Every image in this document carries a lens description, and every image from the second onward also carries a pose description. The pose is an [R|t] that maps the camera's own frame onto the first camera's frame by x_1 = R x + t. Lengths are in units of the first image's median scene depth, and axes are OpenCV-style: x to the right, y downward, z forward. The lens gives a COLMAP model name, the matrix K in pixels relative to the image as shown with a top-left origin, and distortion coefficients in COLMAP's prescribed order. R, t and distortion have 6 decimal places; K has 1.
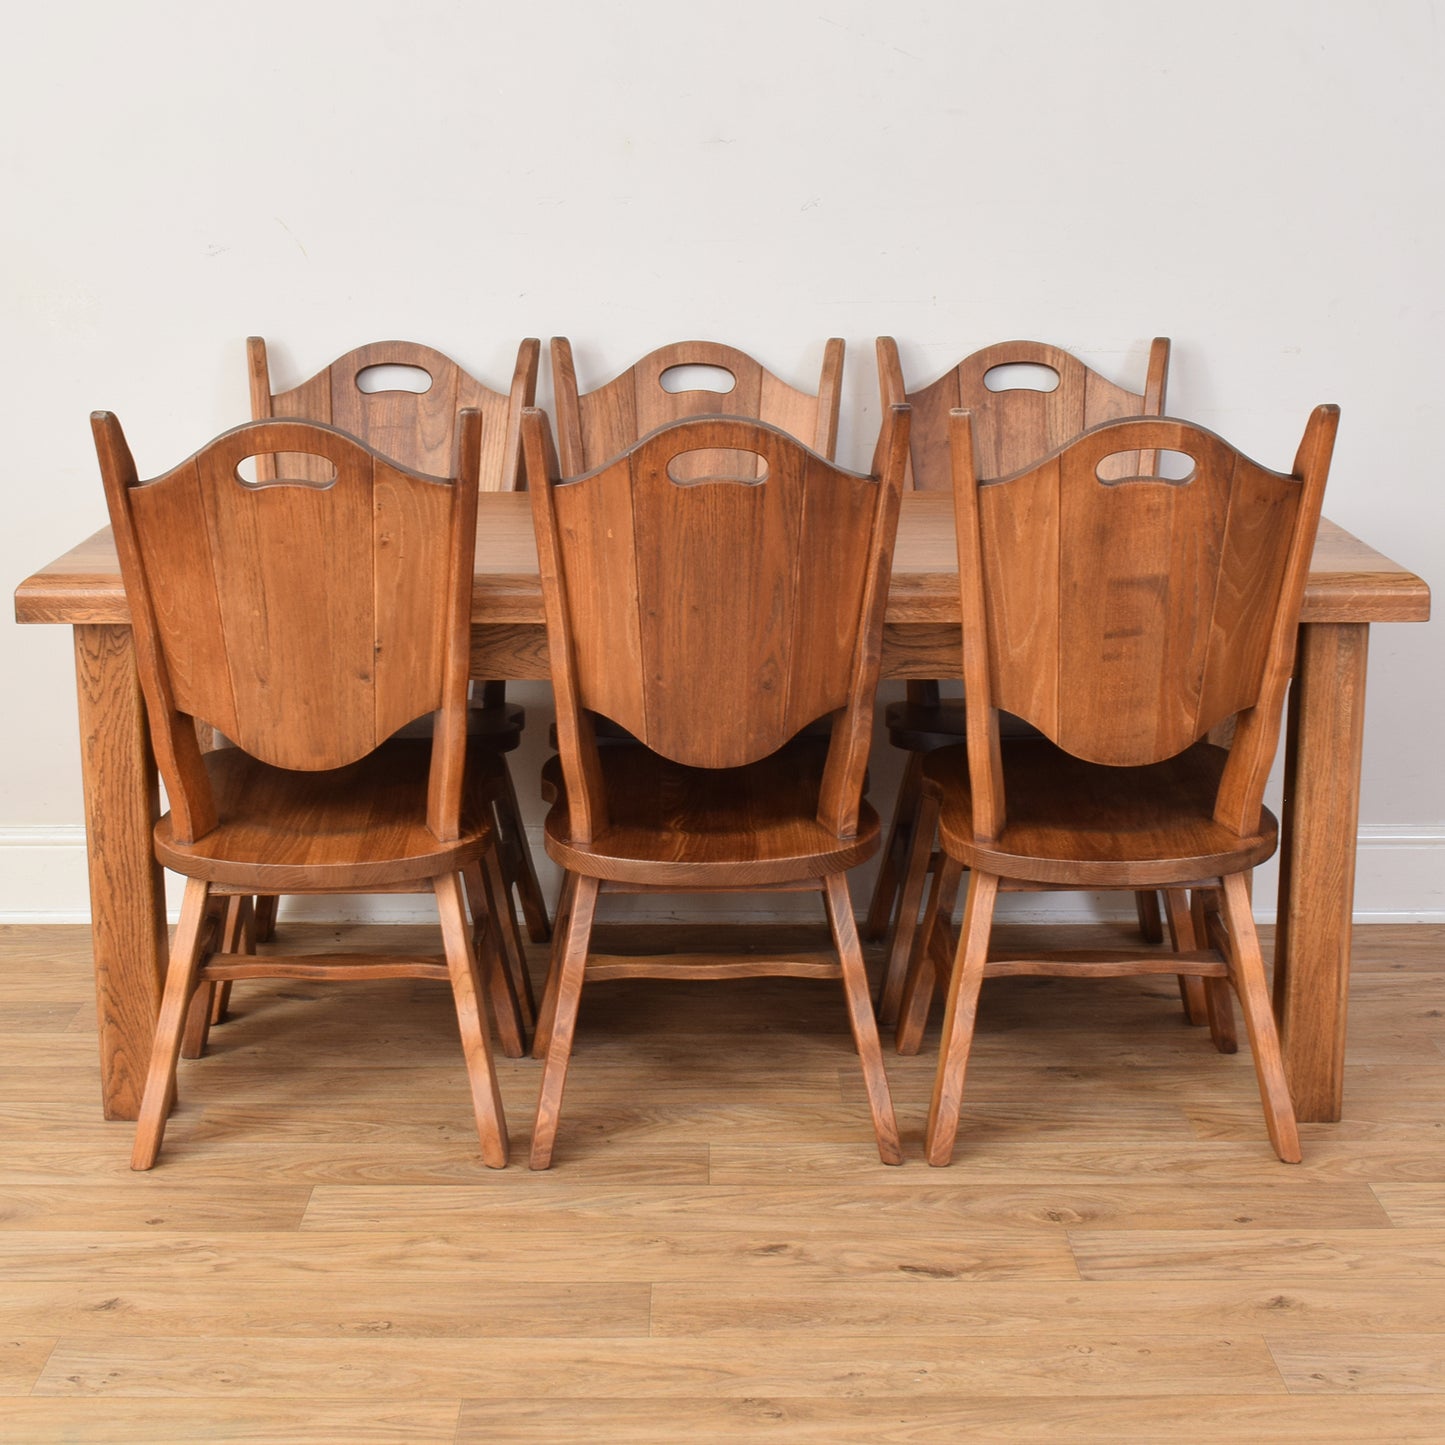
lens RADIAL K [[2821.3, 0, 684.7], [0, 2821.3, 622.9], [0, 0, 1]] dist [-0.011458, 0.003766]
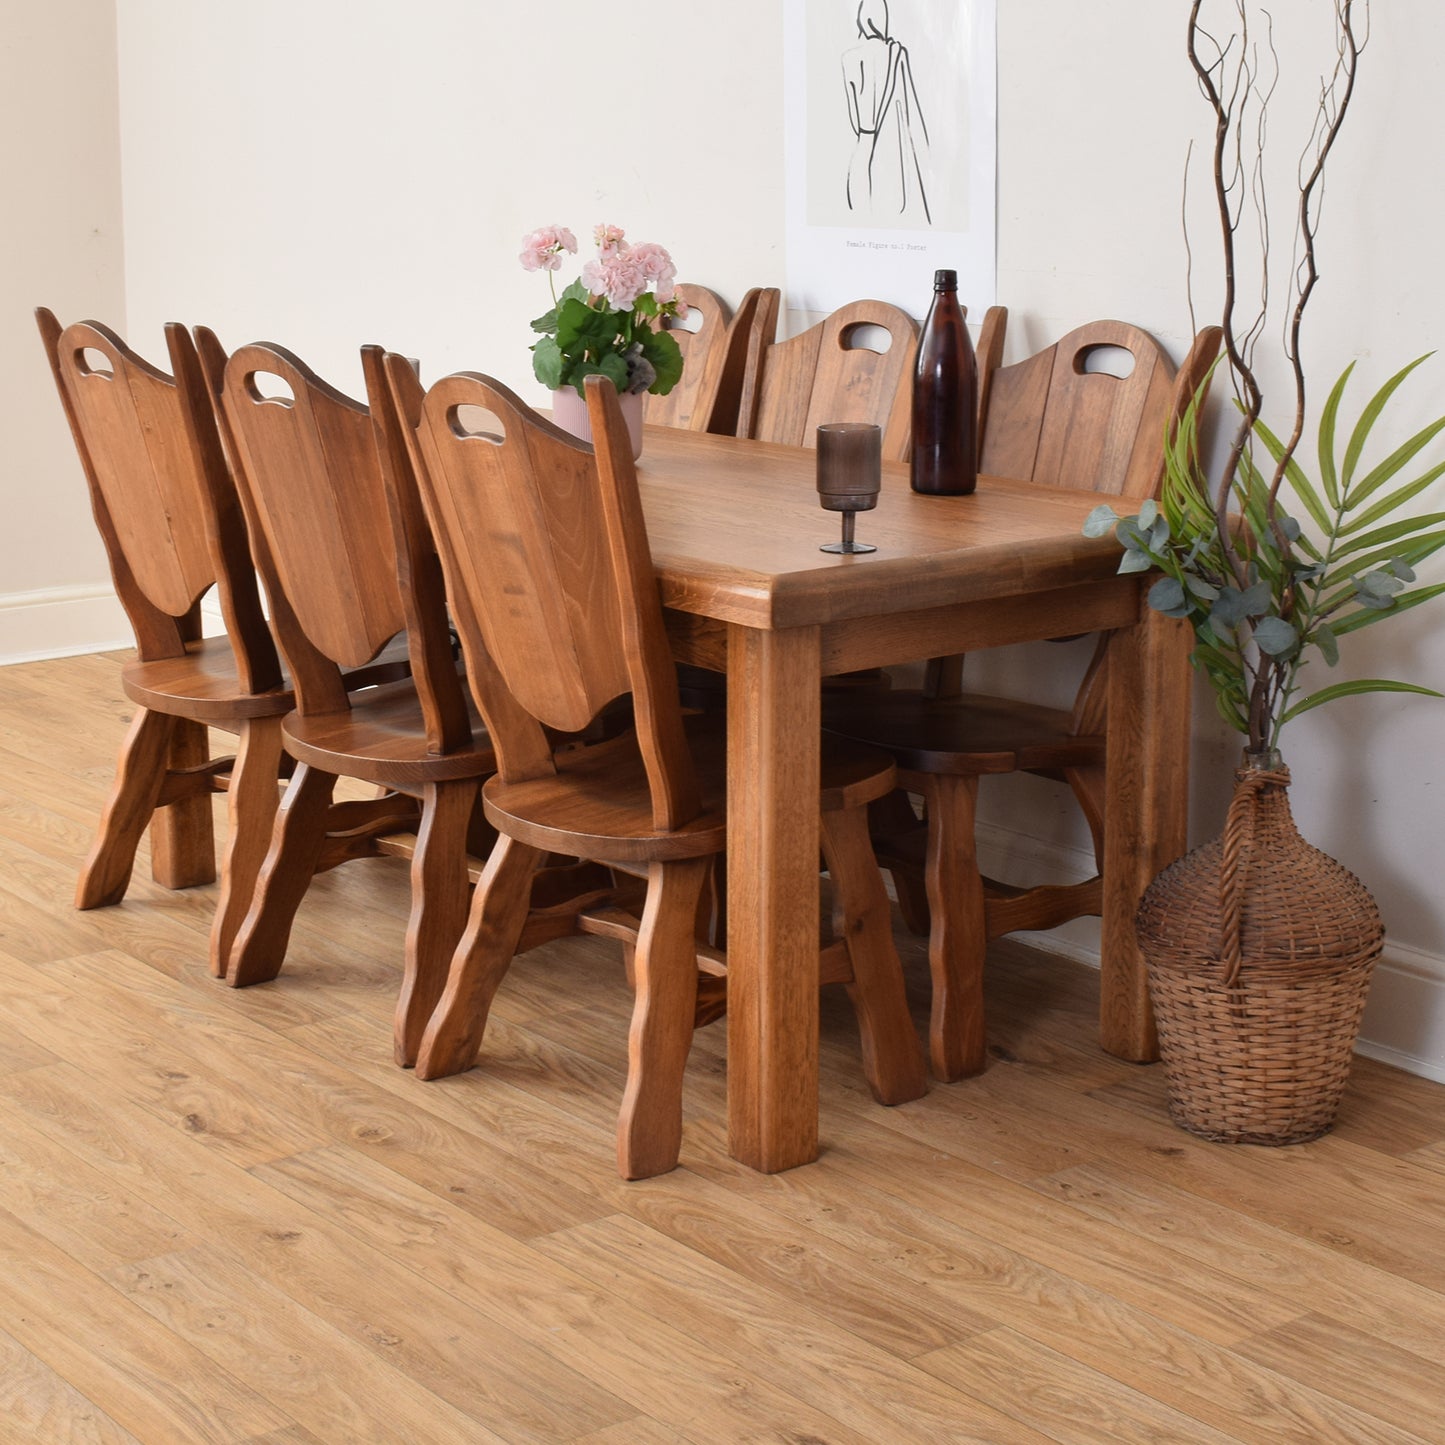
lens RADIAL K [[2817.7, 0, 659.6], [0, 2817.7, 600.9], [0, 0, 1]] dist [-0.011323, -0.007493]
pose [[0.597507, 0.139858, -0.789573, 0.949011], [-0.138605, 0.987864, 0.070092, -0.067786], [0.789794, 0.067558, 0.609641, 0.423386]]
